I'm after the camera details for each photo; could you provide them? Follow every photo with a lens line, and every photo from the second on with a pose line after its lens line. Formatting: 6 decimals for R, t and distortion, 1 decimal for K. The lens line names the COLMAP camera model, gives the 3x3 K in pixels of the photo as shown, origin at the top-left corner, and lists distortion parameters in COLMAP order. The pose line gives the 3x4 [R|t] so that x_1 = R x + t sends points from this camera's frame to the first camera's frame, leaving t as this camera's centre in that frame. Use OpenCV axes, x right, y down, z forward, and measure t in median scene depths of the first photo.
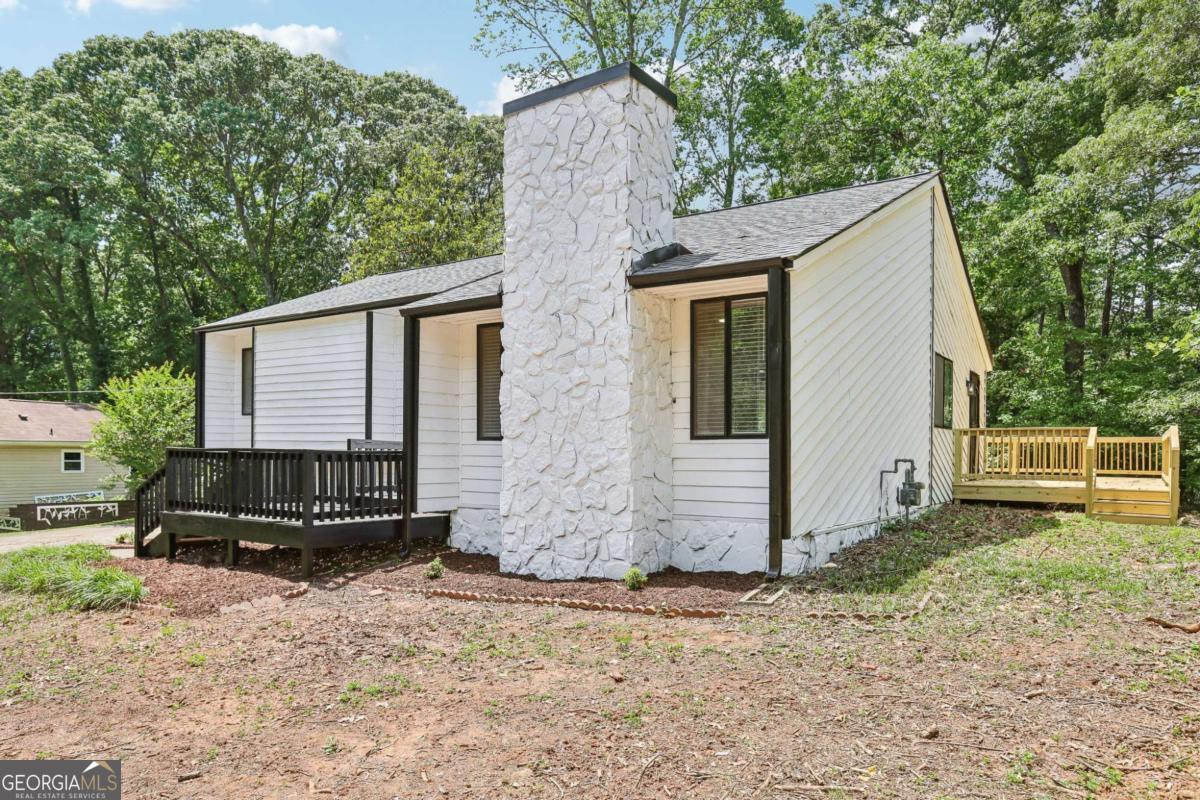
lens RADIAL K [[818.0, 0, 596.8], [0, 818.0, 418.0], [0, 0, 1]] dist [-0.110187, 0.140122]
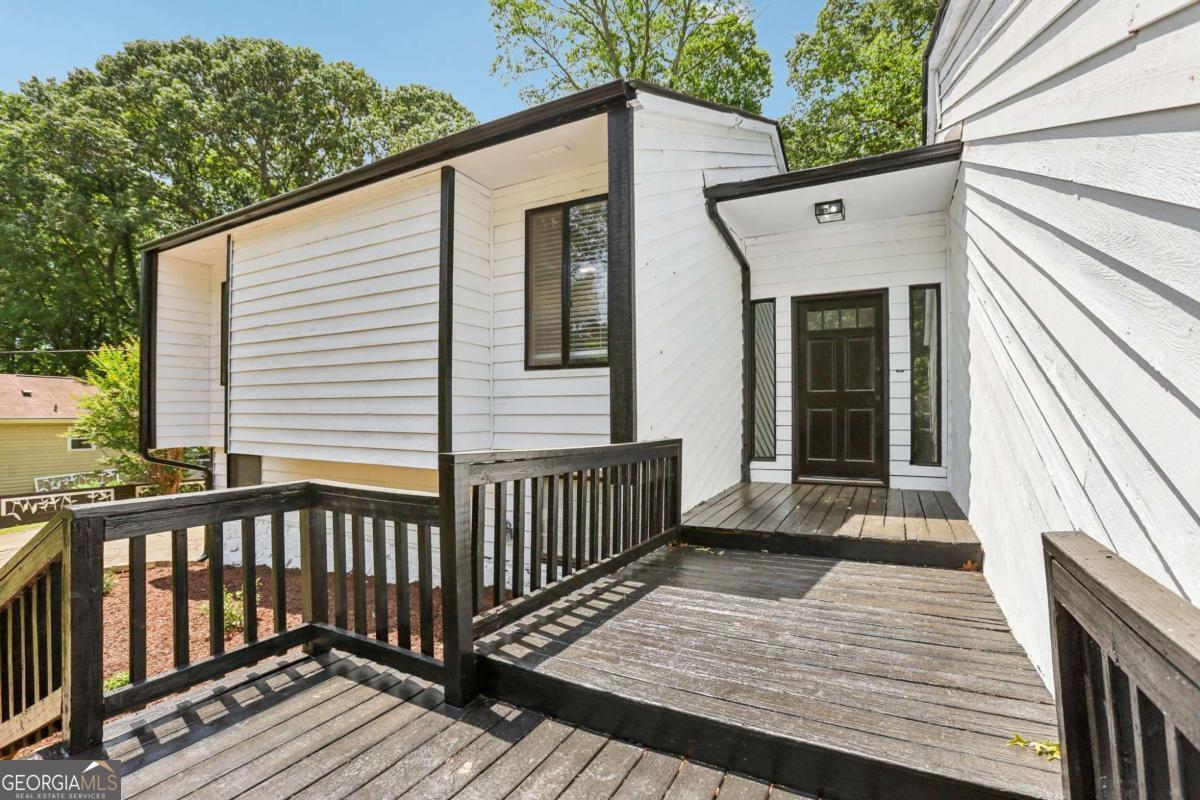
lens RADIAL K [[549.8, 0, 599.8], [0, 549.8, 401.8], [0, 0, 1]] dist [-0.070485, 0.032070]
pose [[0.995300, -0.006167, 0.096647, -0.116007], [0.004481, 0.999834, 0.017650, 0.002364], [-0.096740, -0.017134, 0.995162, 0.347701]]
